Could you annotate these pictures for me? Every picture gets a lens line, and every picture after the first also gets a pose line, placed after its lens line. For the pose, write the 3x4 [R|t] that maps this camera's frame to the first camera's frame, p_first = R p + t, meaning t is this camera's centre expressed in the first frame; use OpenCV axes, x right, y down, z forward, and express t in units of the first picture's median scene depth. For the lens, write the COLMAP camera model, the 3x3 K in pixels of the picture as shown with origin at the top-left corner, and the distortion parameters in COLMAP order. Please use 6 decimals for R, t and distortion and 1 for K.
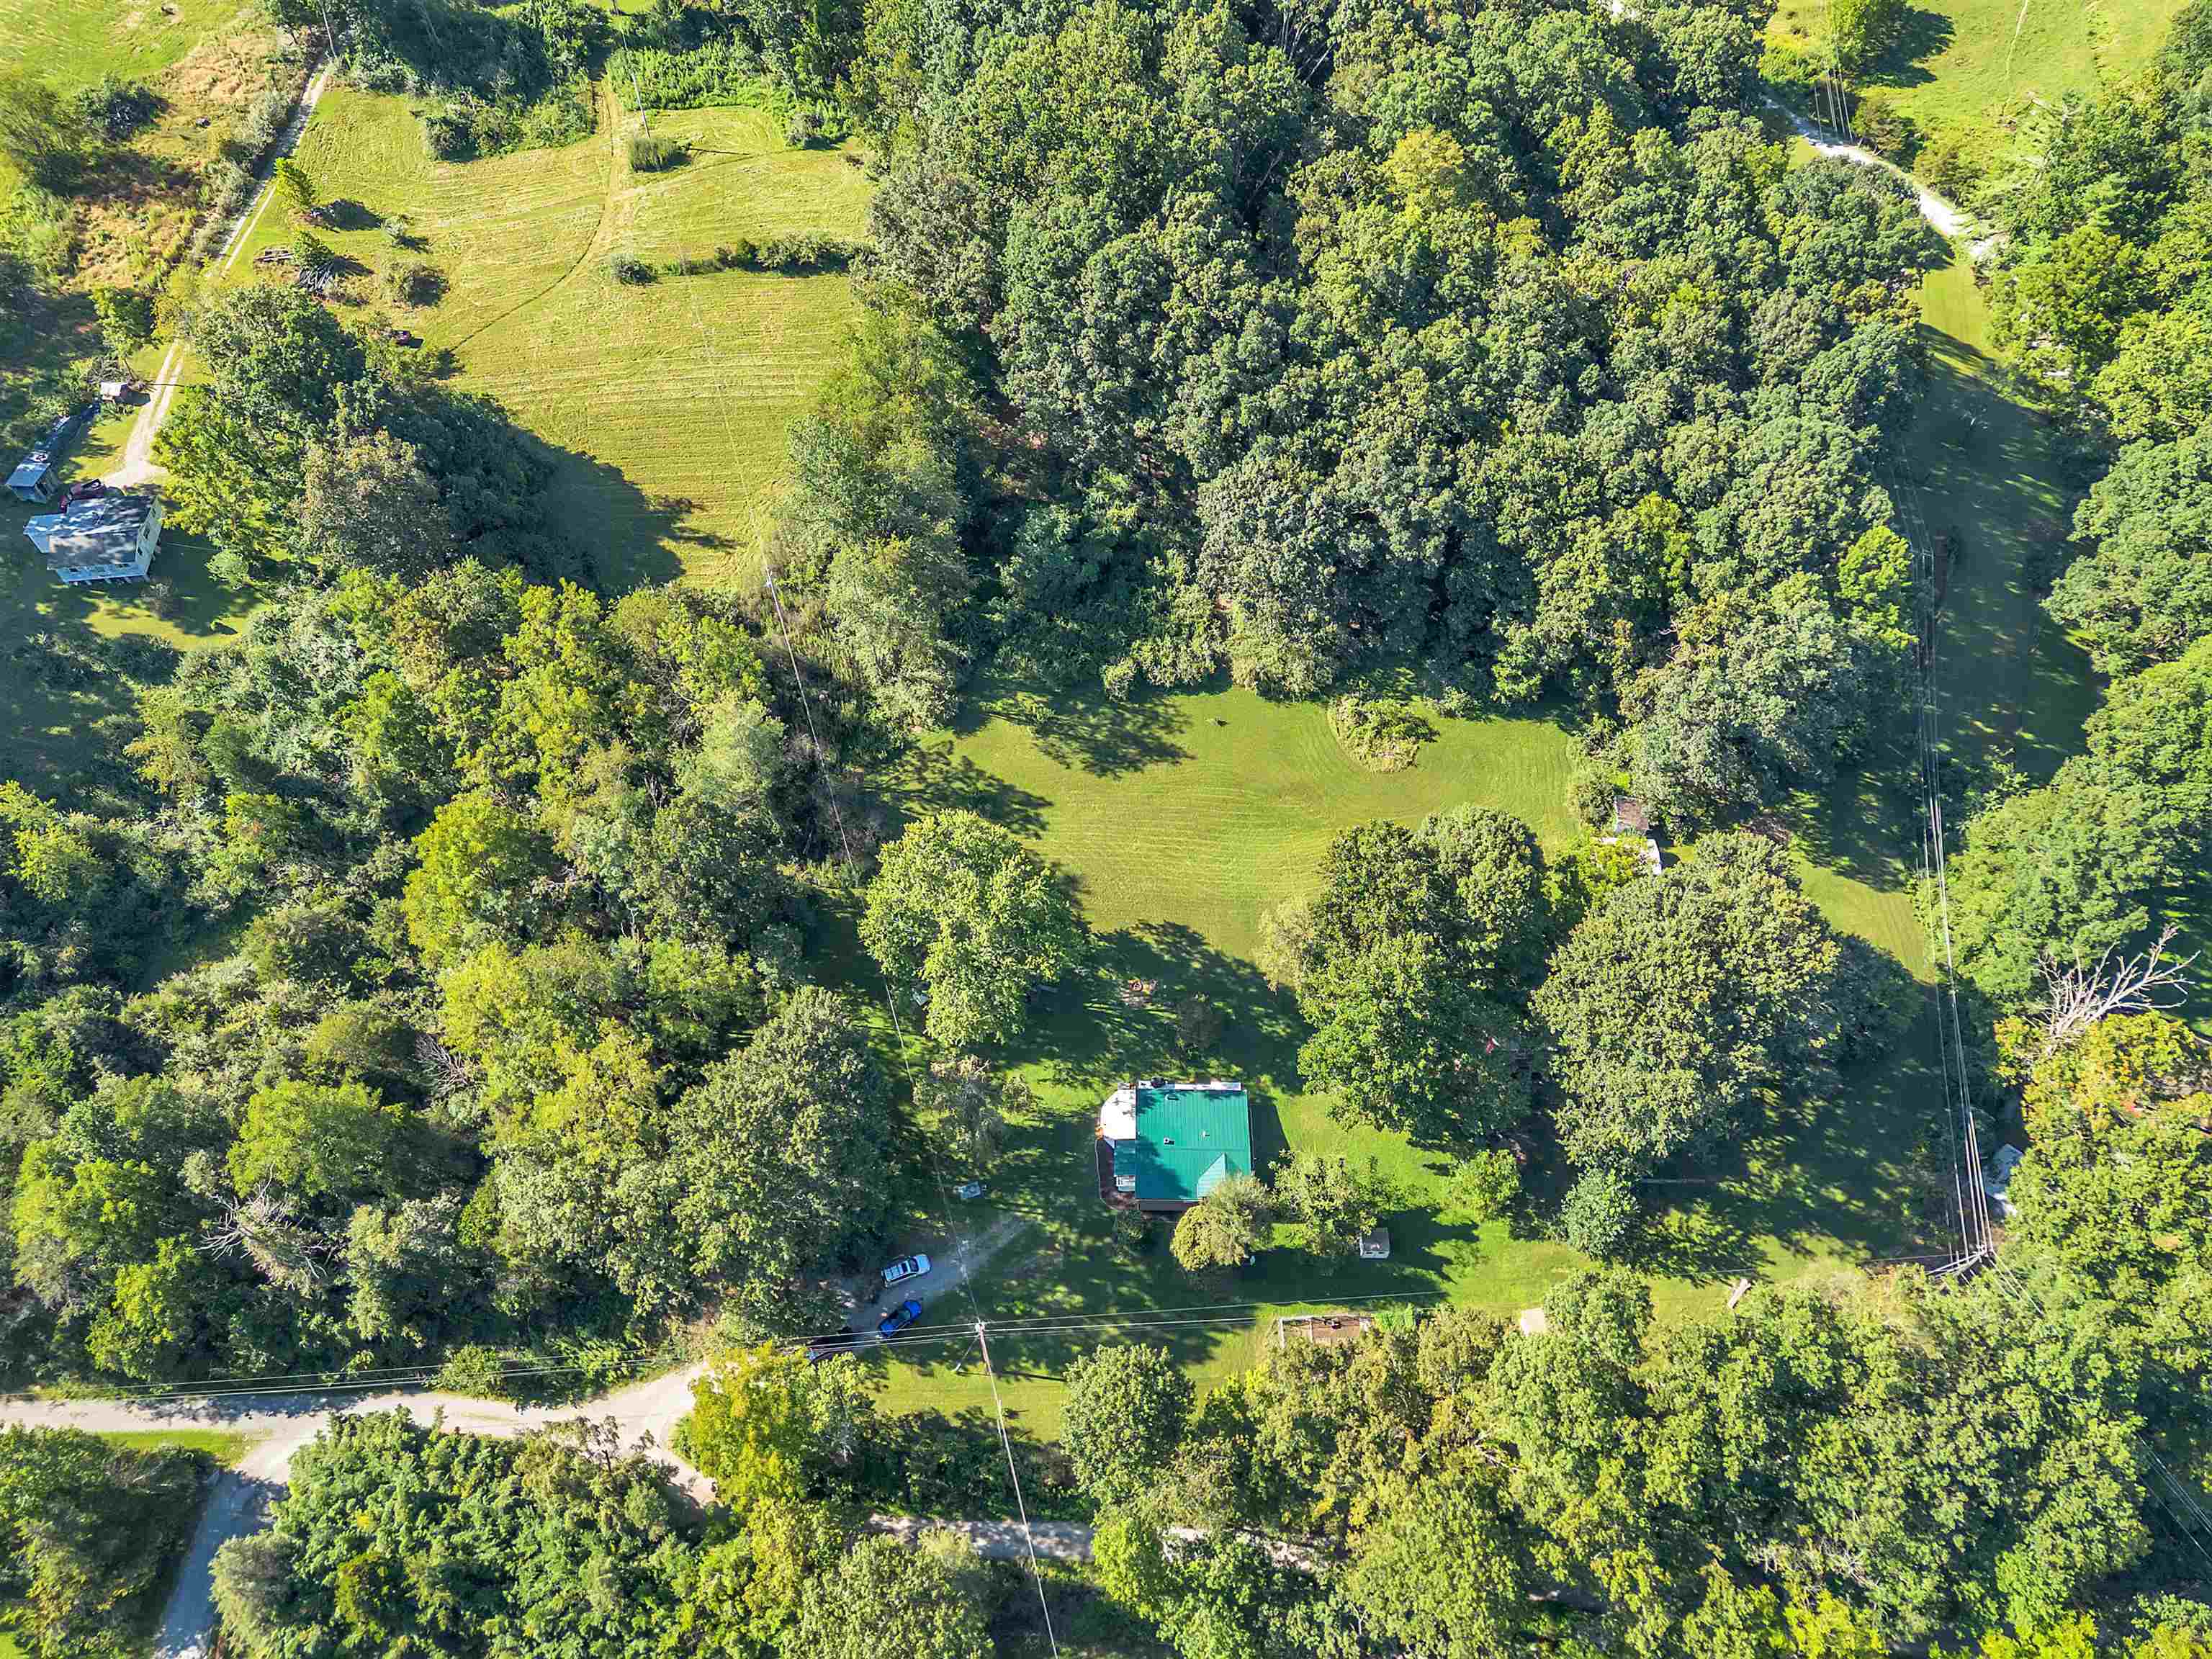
lens RADIAL K [[1565.9, 0, 1113.8], [0, 1565.9, 830.2], [0, 0, 1]] dist [0.035157, -0.006956]
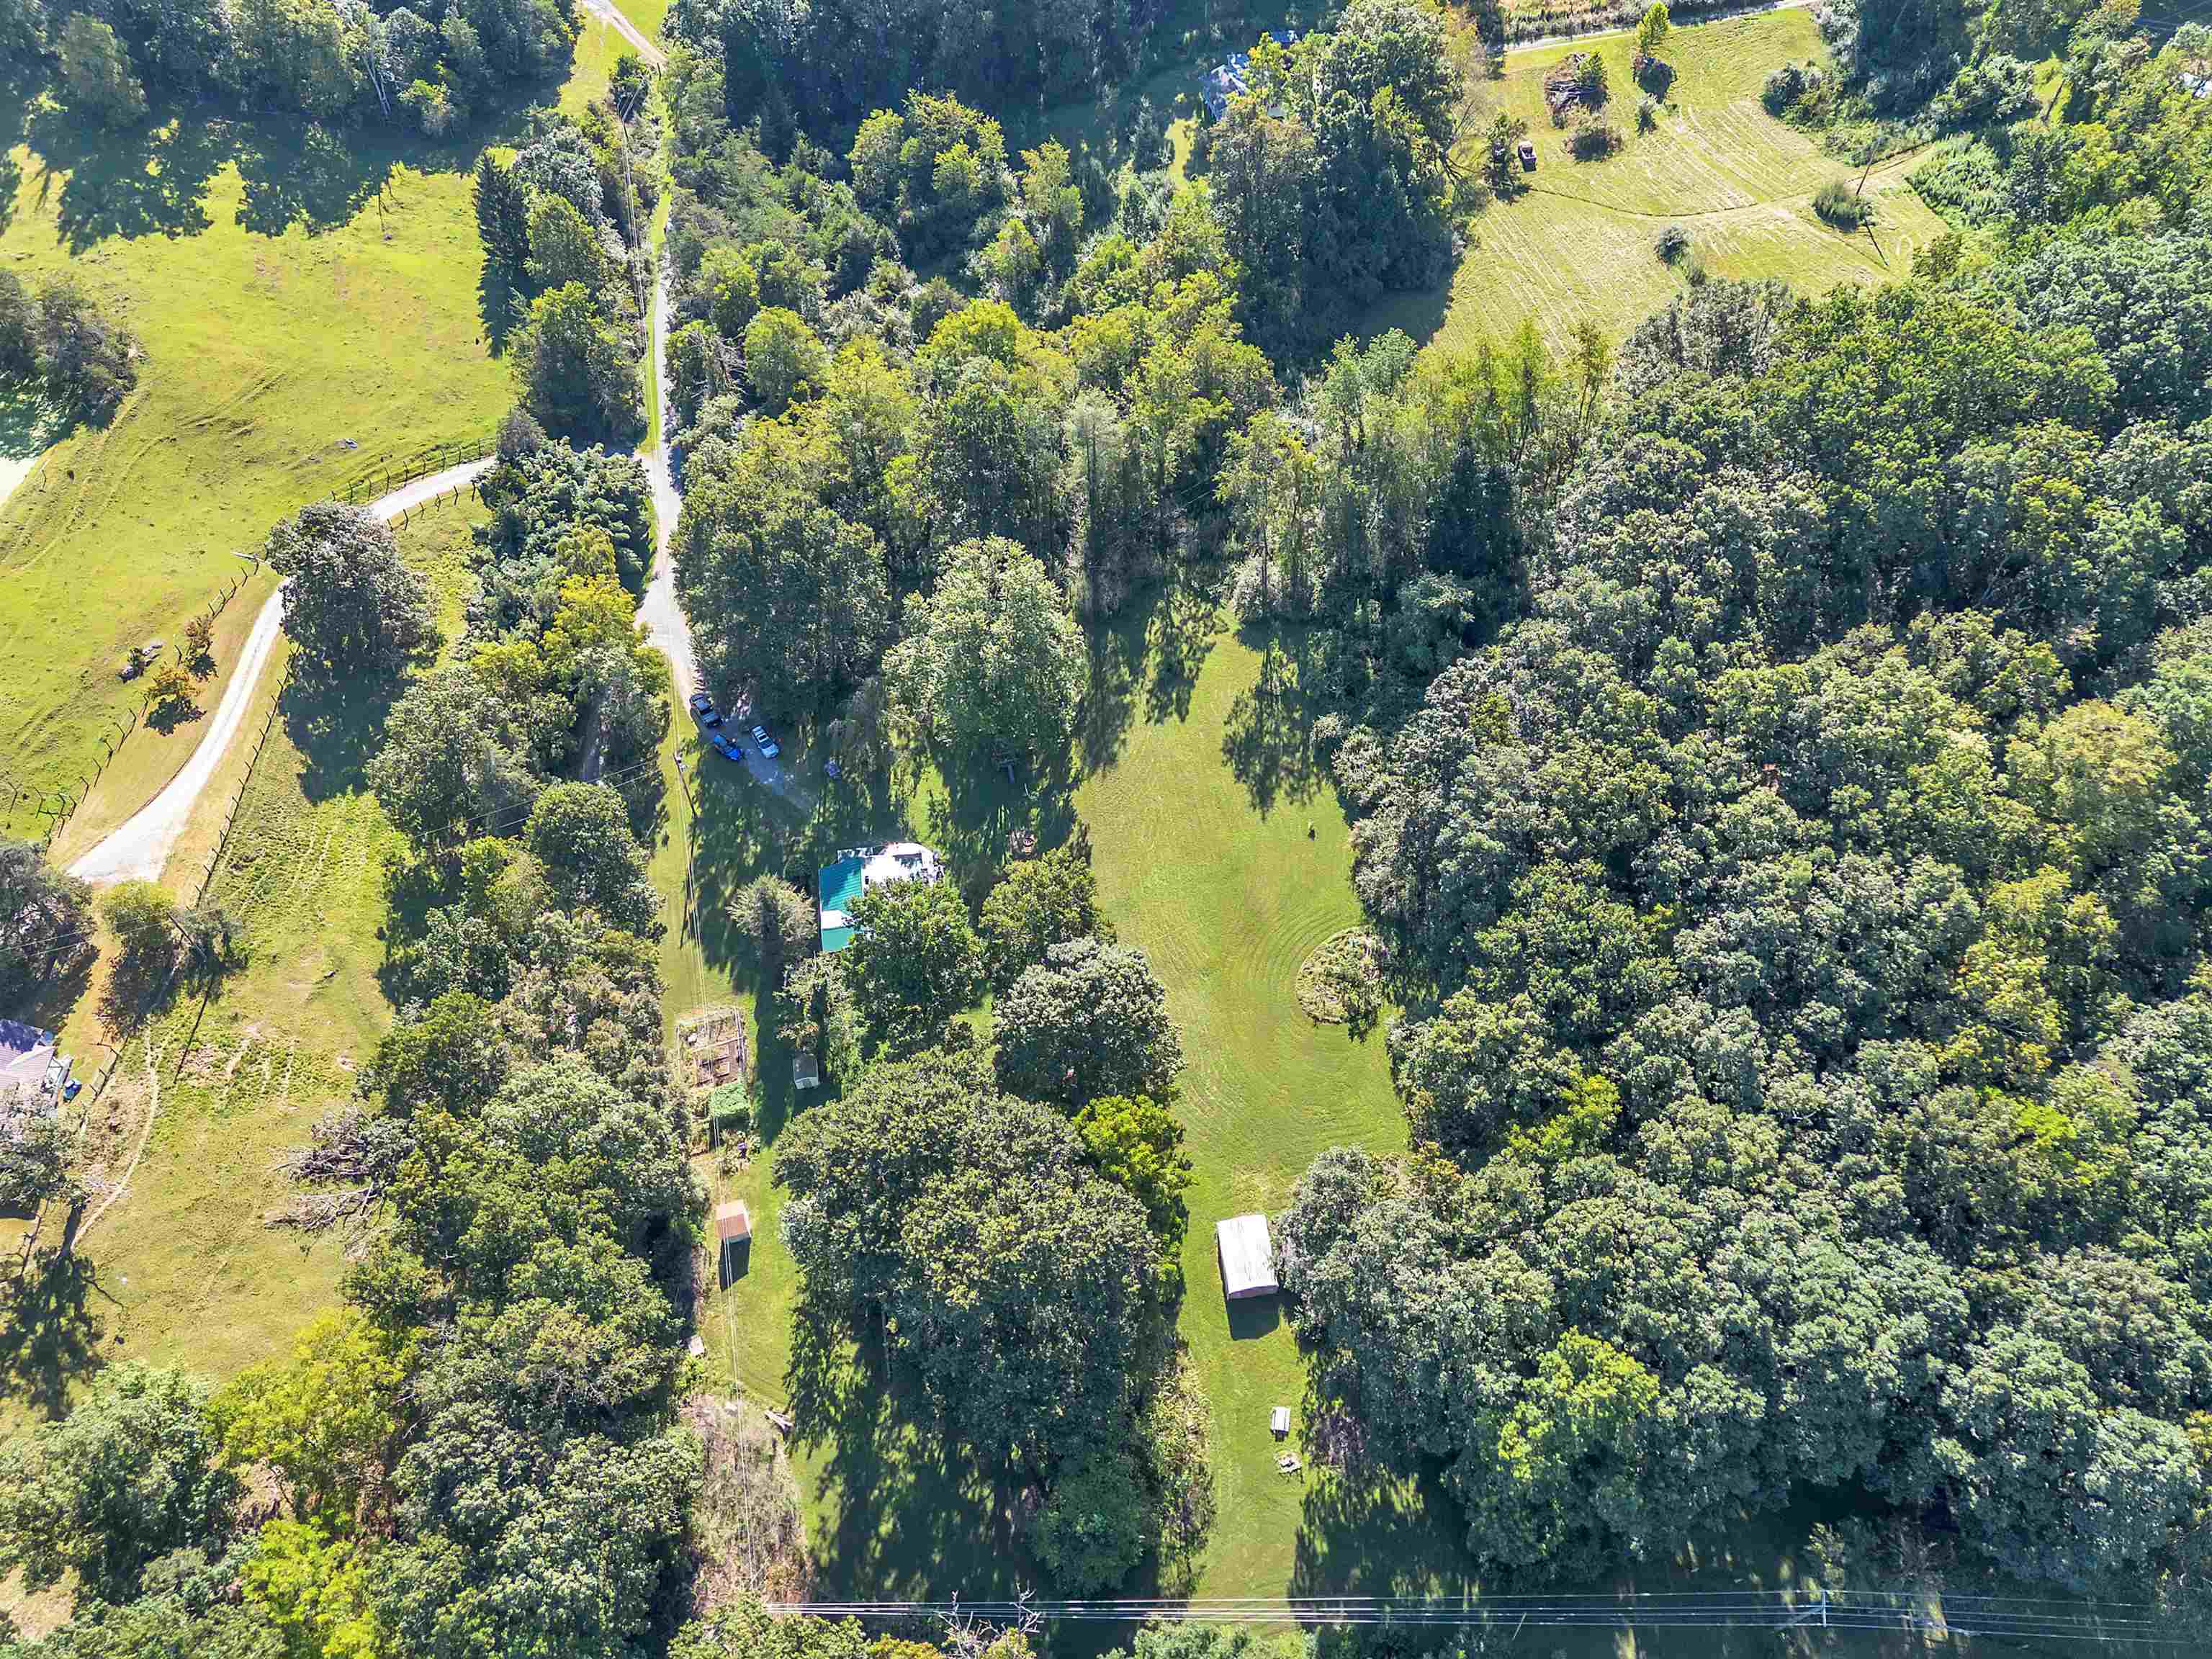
lens RADIAL K [[1565.9, 0, 1101.4], [0, 1565.9, 827.8], [0, 0, 1]] dist [0.035157, -0.006956]
pose [[0.163604, 0.802088, -0.574360, 0.648024], [-0.797650, 0.450139, 0.401408, -0.383805], [0.580507, 0.392466, 0.713430, 0.274362]]
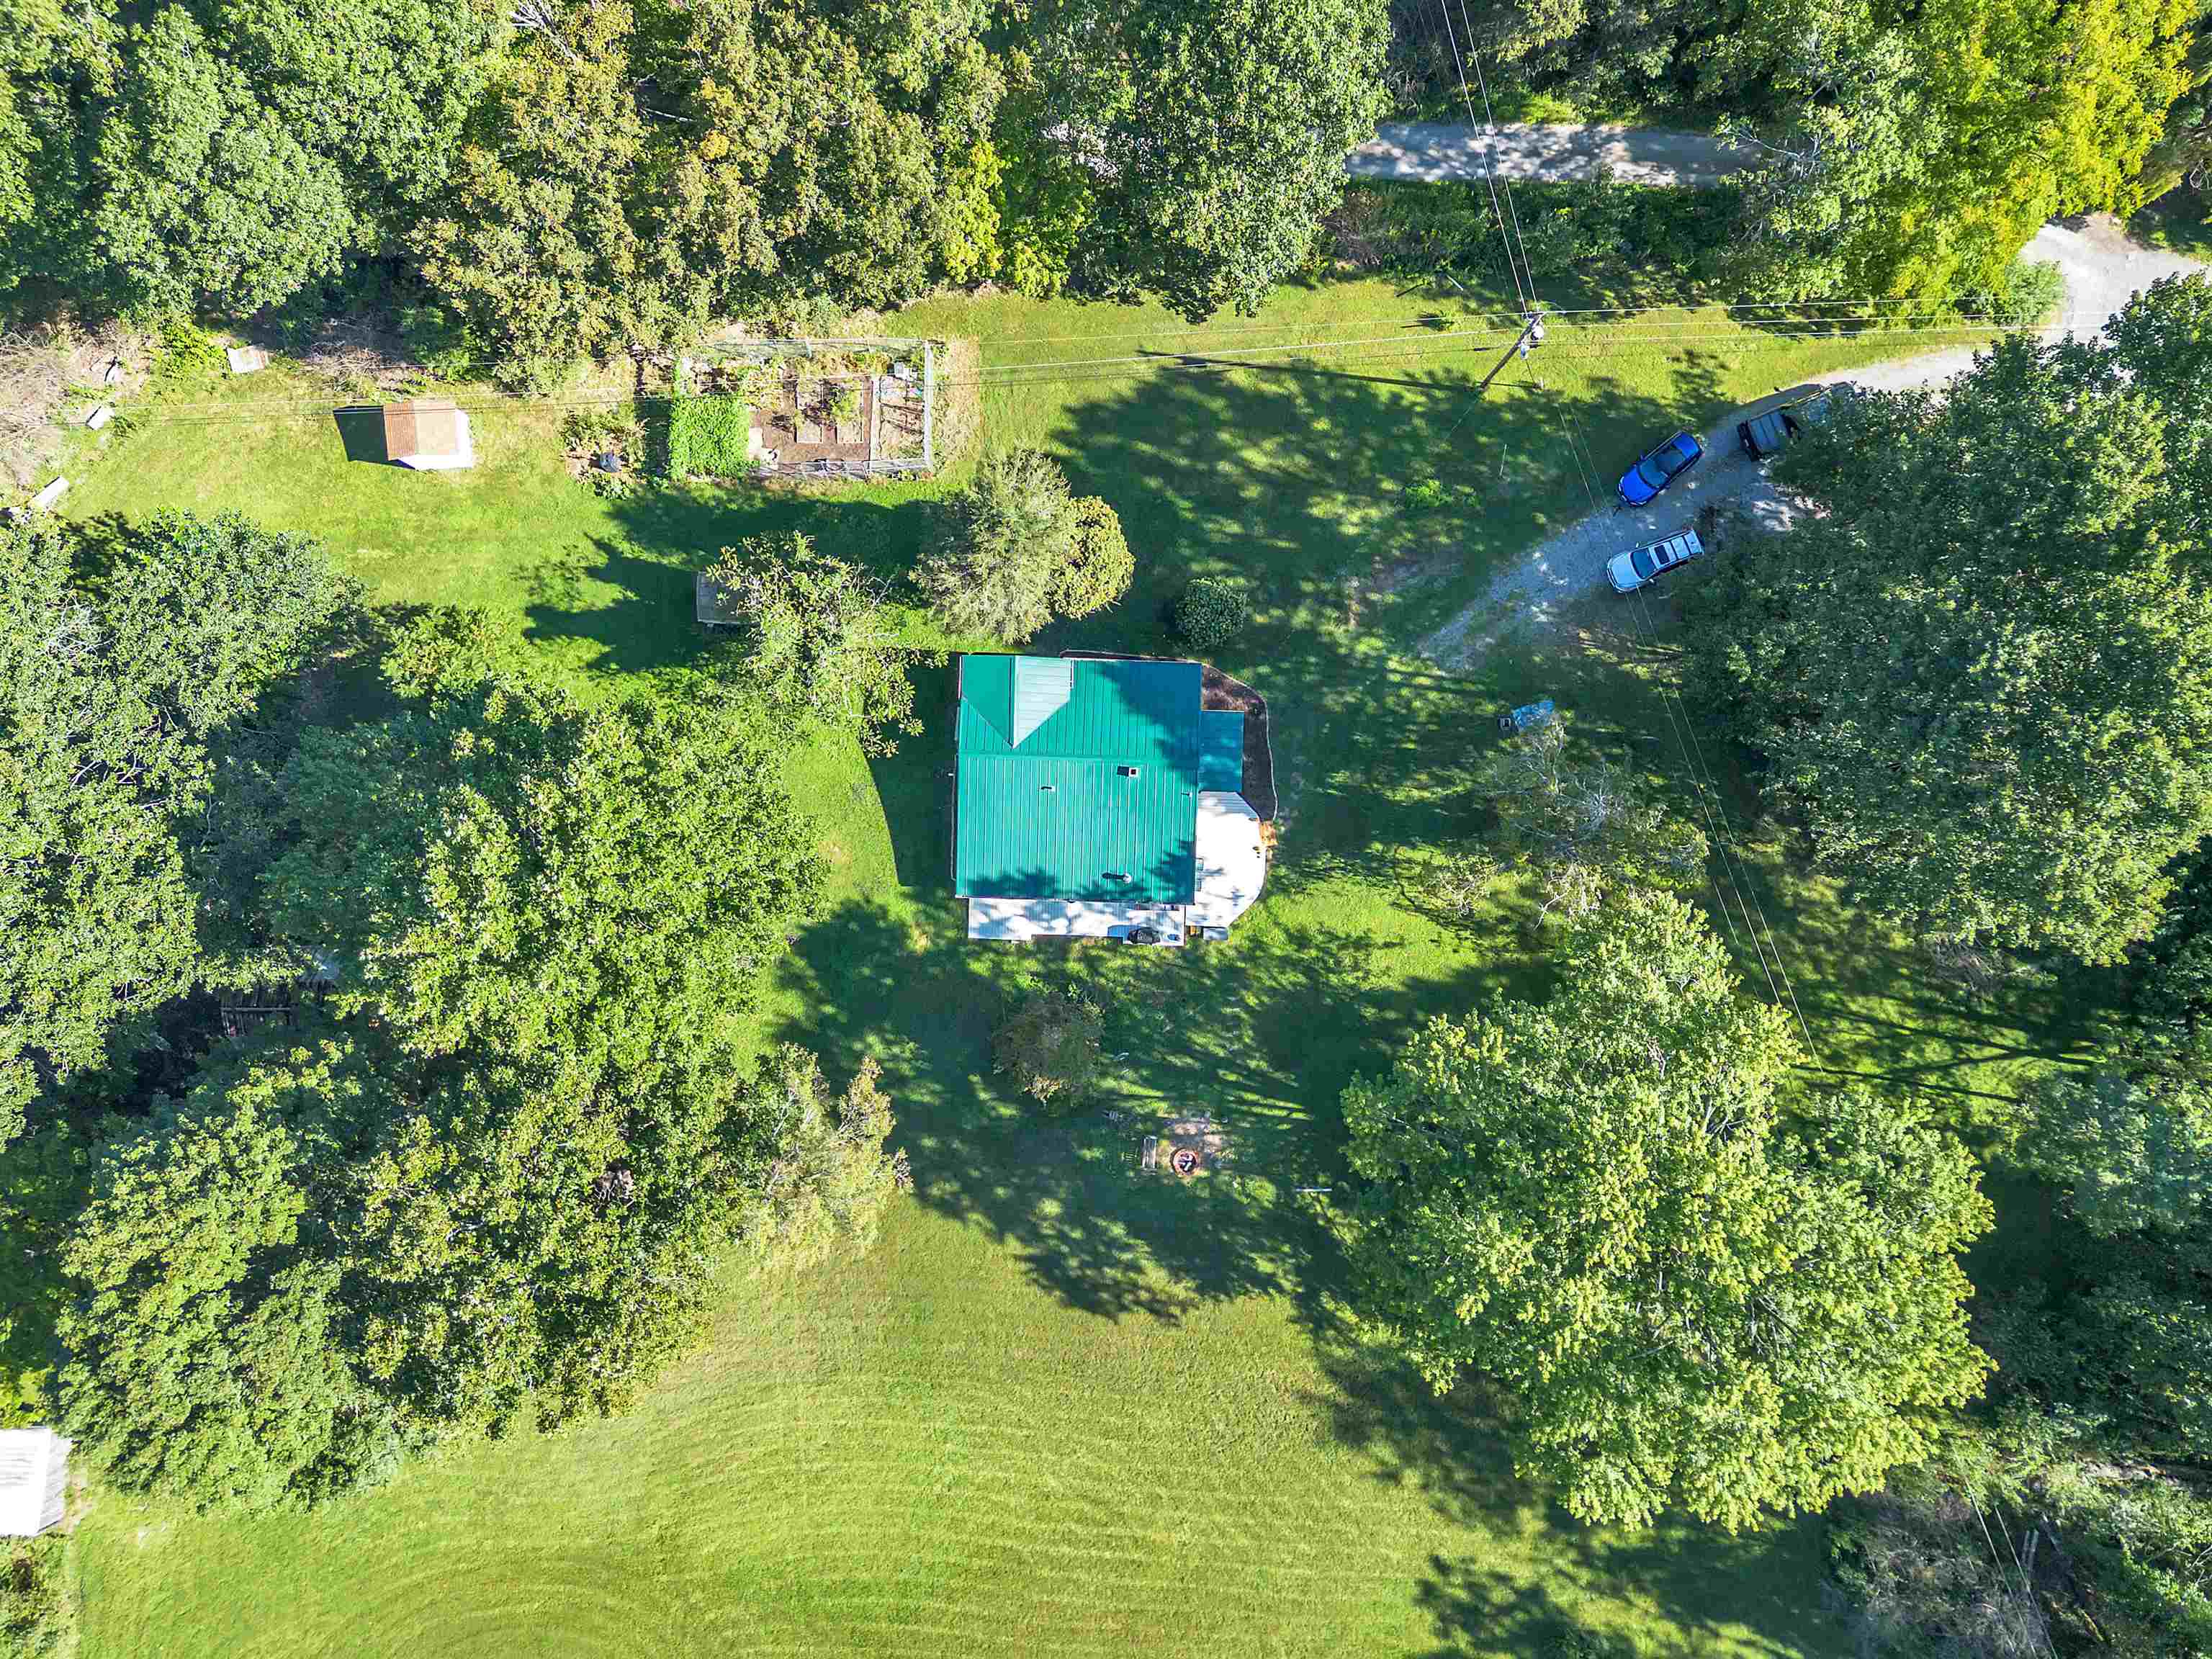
lens RADIAL K [[1565.9, 0, 1103.3], [0, 1565.9, 821.7], [0, 0, 1]] dist [0.035157, -0.006956]
pose [[-0.999522, -0.017634, 0.025400, 0.029358], [0.029335, -0.800477, 0.598645, -0.090987], [0.009775, 0.599104, 0.800612, 0.608632]]
